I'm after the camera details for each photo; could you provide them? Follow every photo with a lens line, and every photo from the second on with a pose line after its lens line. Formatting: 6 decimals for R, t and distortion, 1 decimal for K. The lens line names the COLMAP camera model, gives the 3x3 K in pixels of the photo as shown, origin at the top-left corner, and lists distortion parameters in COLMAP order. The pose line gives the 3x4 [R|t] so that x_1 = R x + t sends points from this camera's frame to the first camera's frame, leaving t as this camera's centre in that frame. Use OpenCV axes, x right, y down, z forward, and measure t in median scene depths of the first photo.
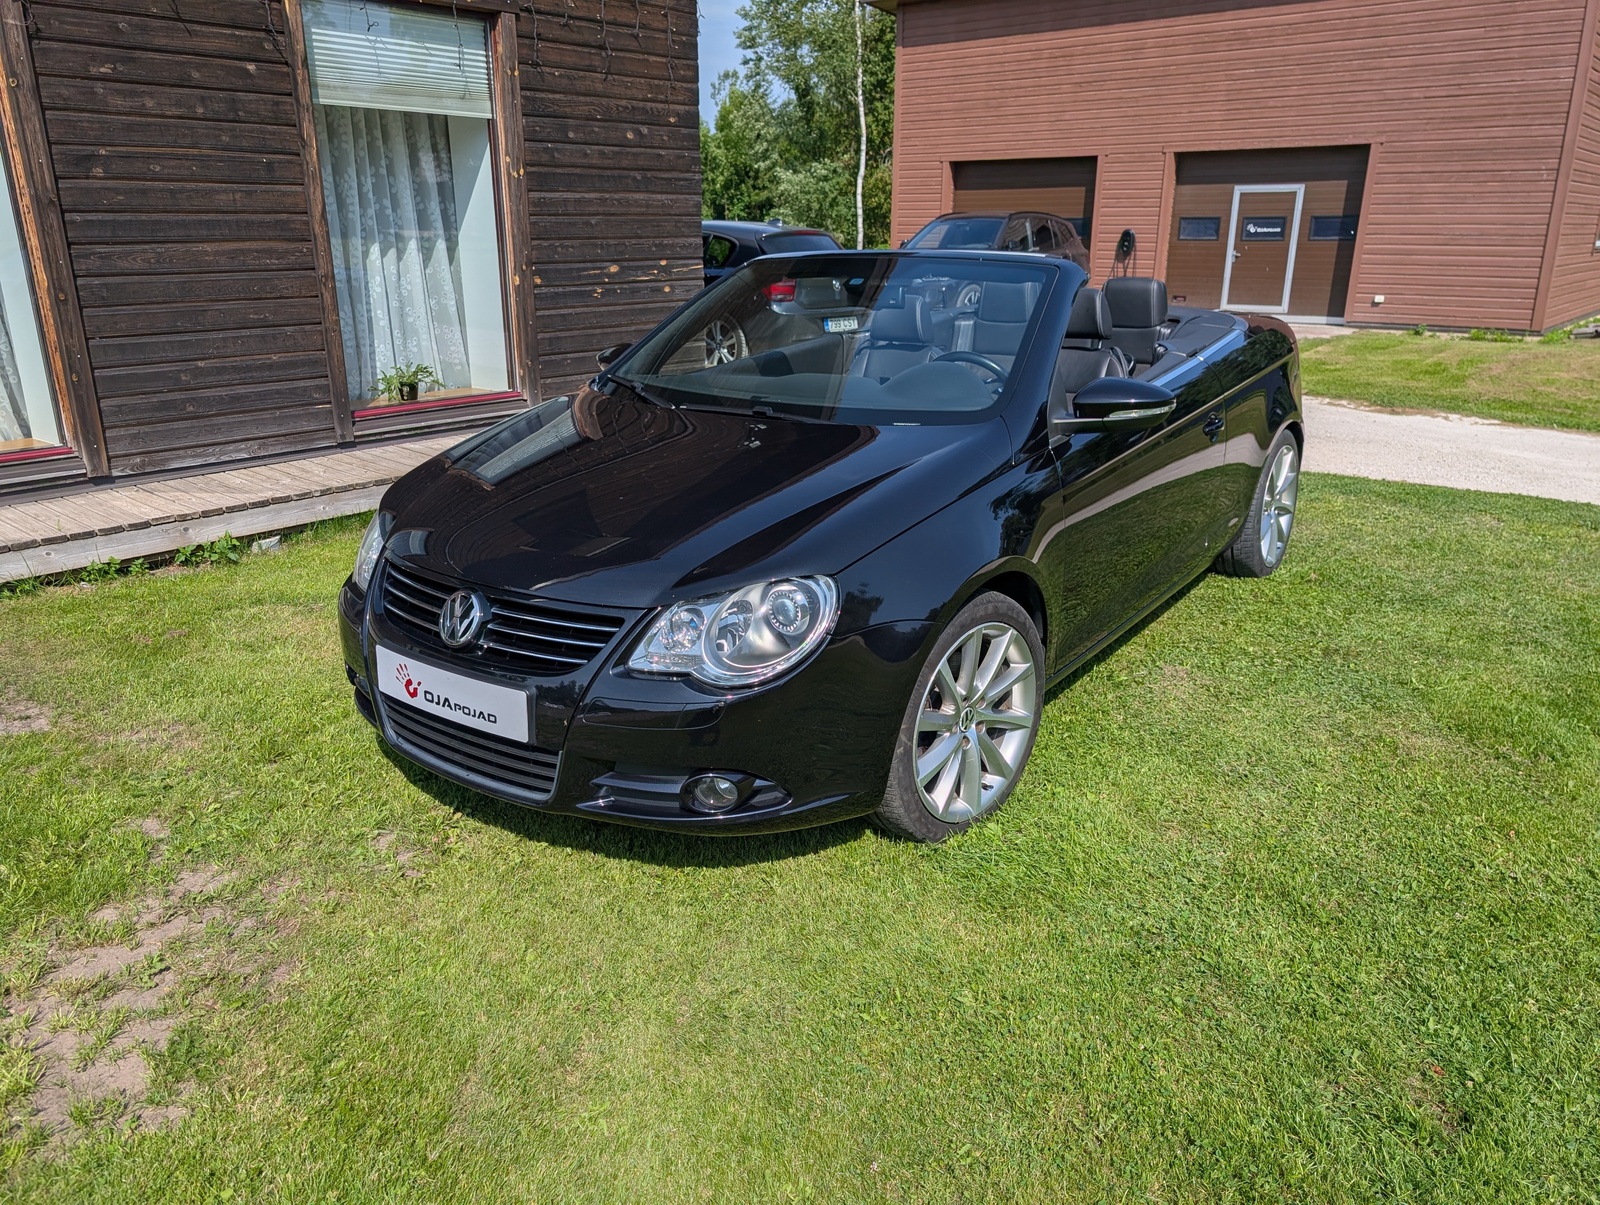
lens RADIAL K [[1155.5, 0, 781.4], [0, 1155.5, 602.1], [0, 0, 1]] dist [0.019605, -0.015549]
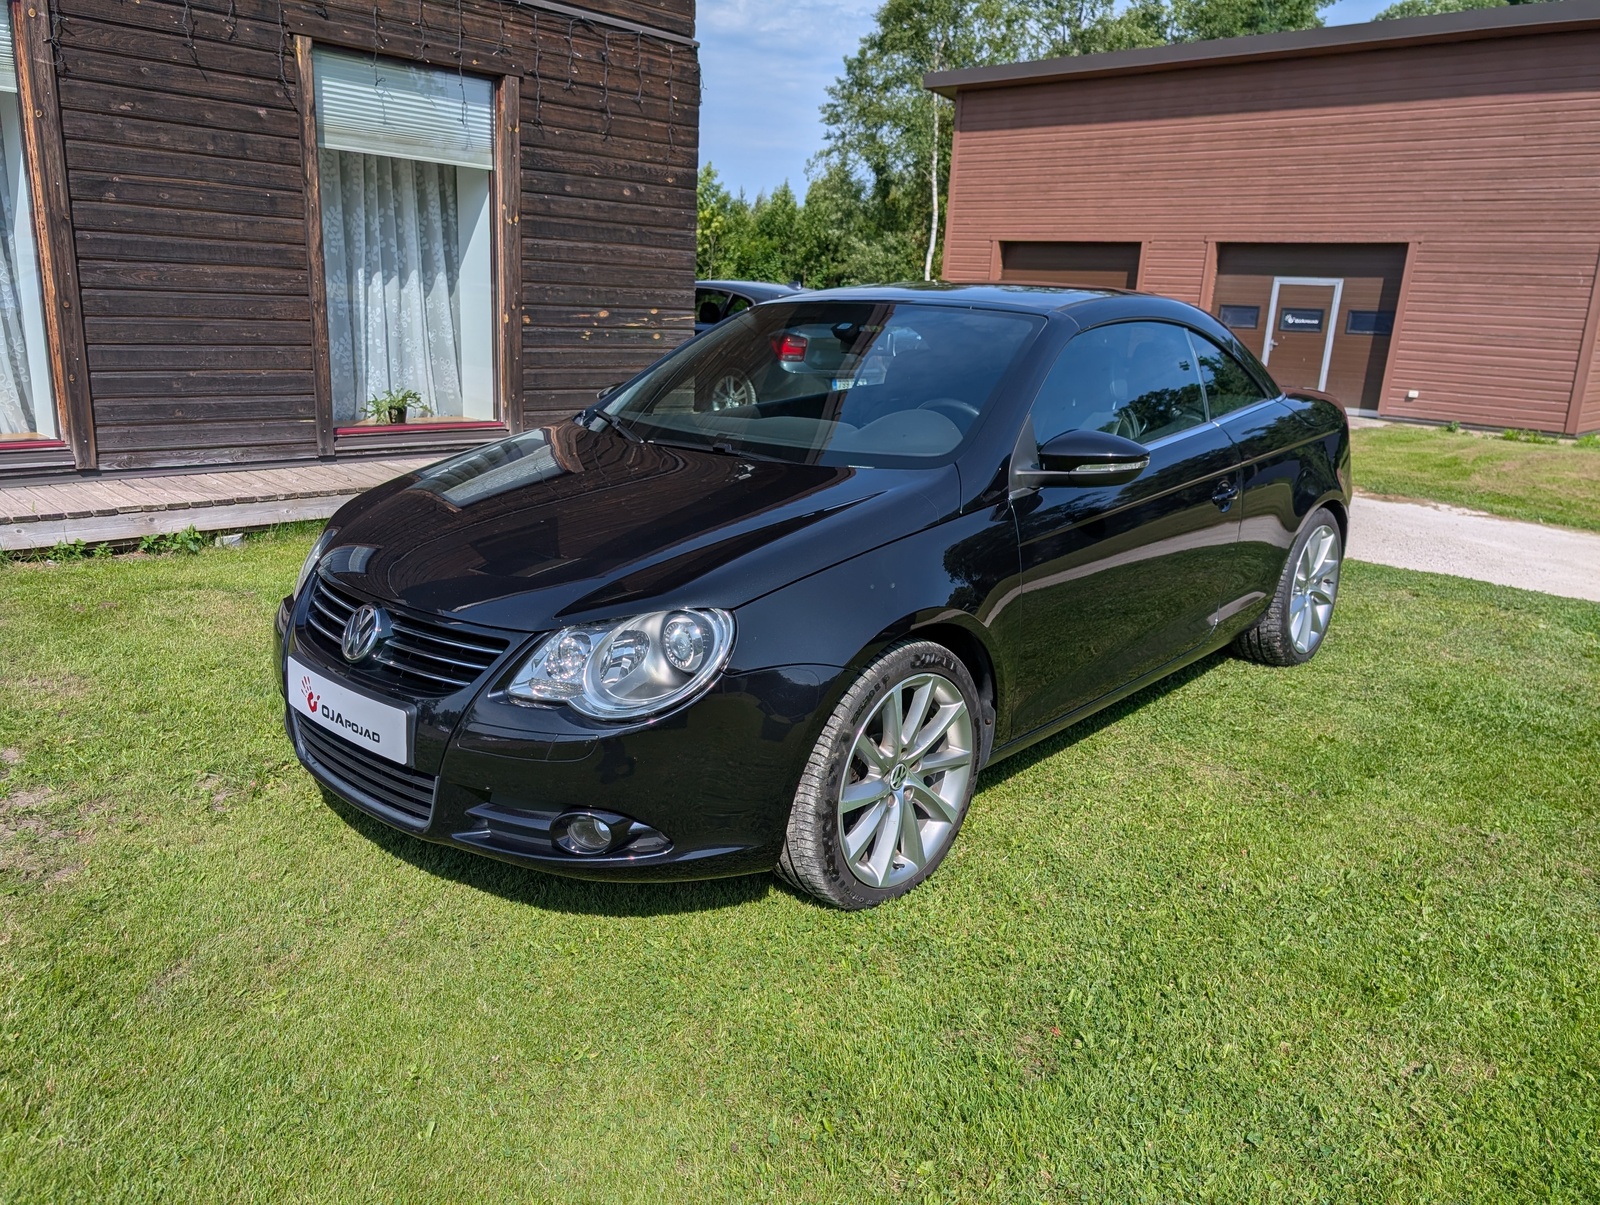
lens RADIAL K [[1155.5, 0, 791.1], [0, 1155.5, 593.1], [0, 0, 1]] dist [0.019605, -0.015549]
pose [[0.996474, 0.064951, -0.053107, 0.133532], [-0.068239, 0.995701, -0.062637, 0.030063], [0.048811, 0.066040, 0.996622, -0.045878]]
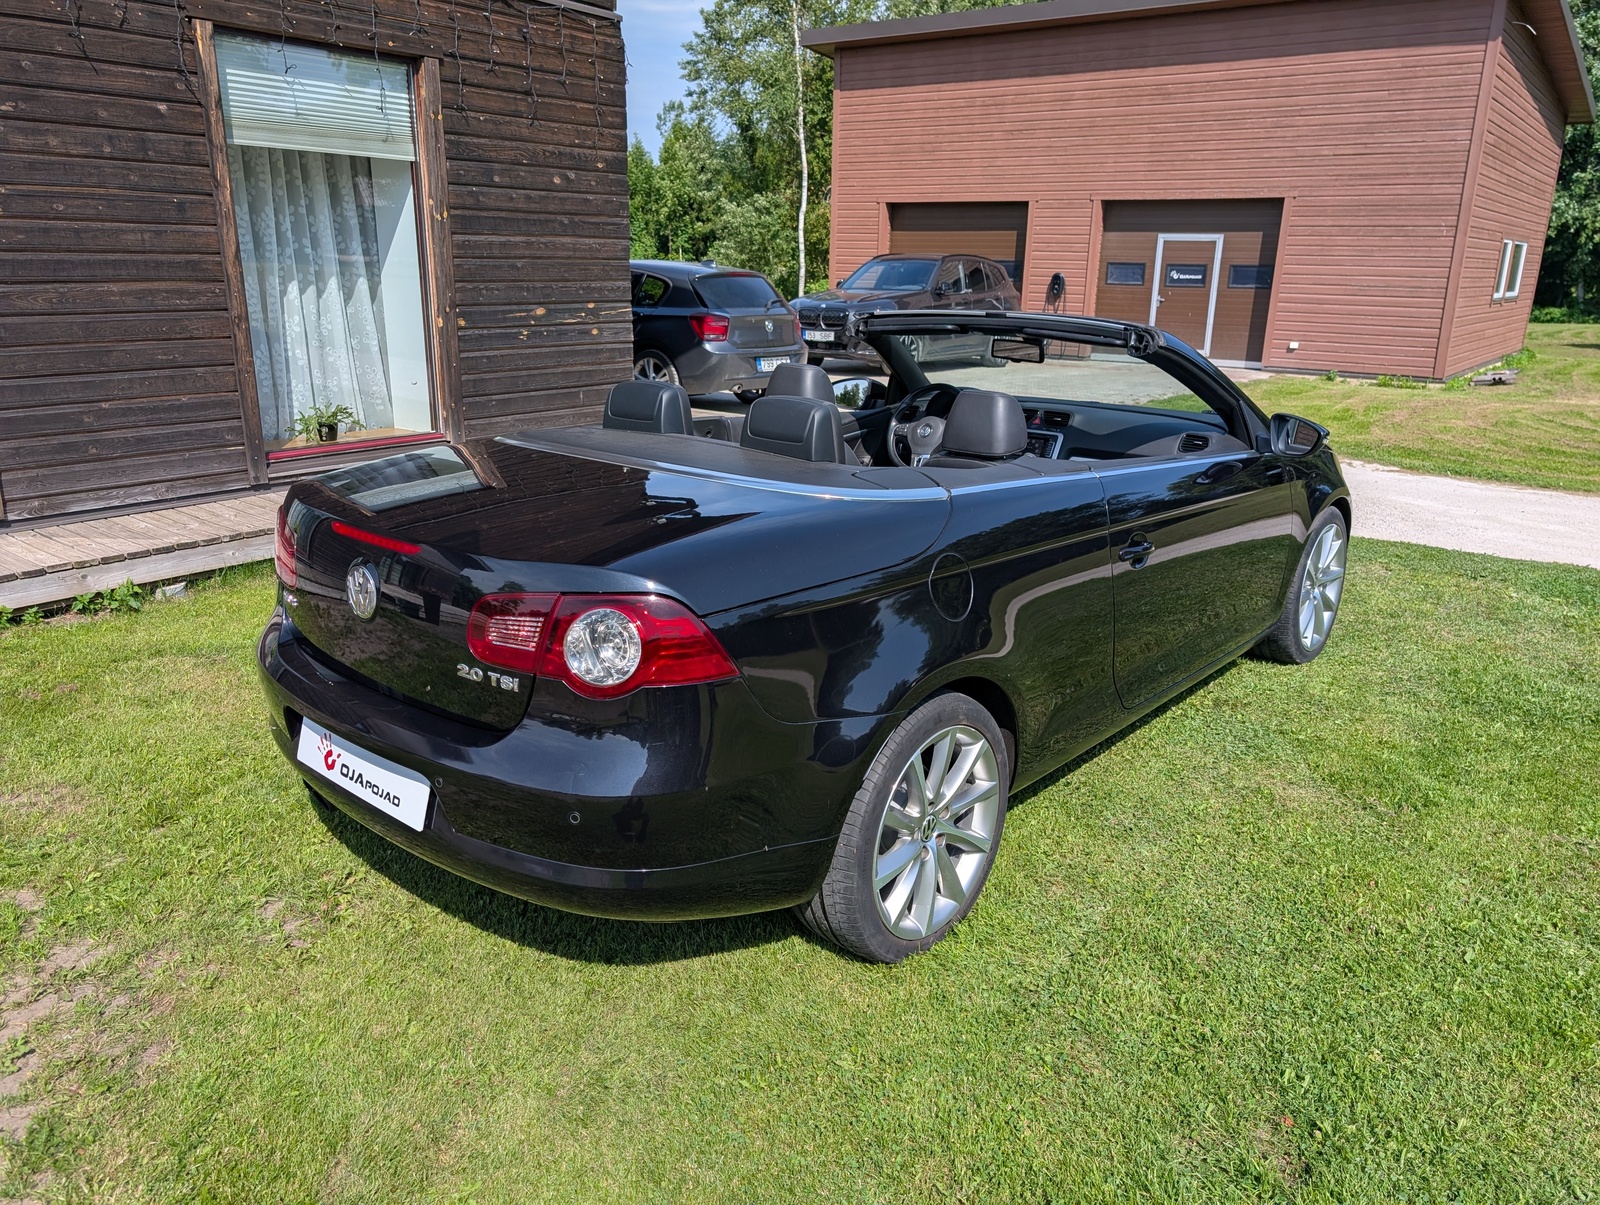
lens RADIAL K [[1155.5, 0, 805.7], [0, 1155.5, 603.1], [0, 0, 1]] dist [0.019605, -0.015549]
pose [[0.997715, 0.001463, 0.067553, 0.022818], [0.000110, 0.999729, -0.023264, -0.016273], [-0.067569, 0.023219, 0.997444, -0.011570]]
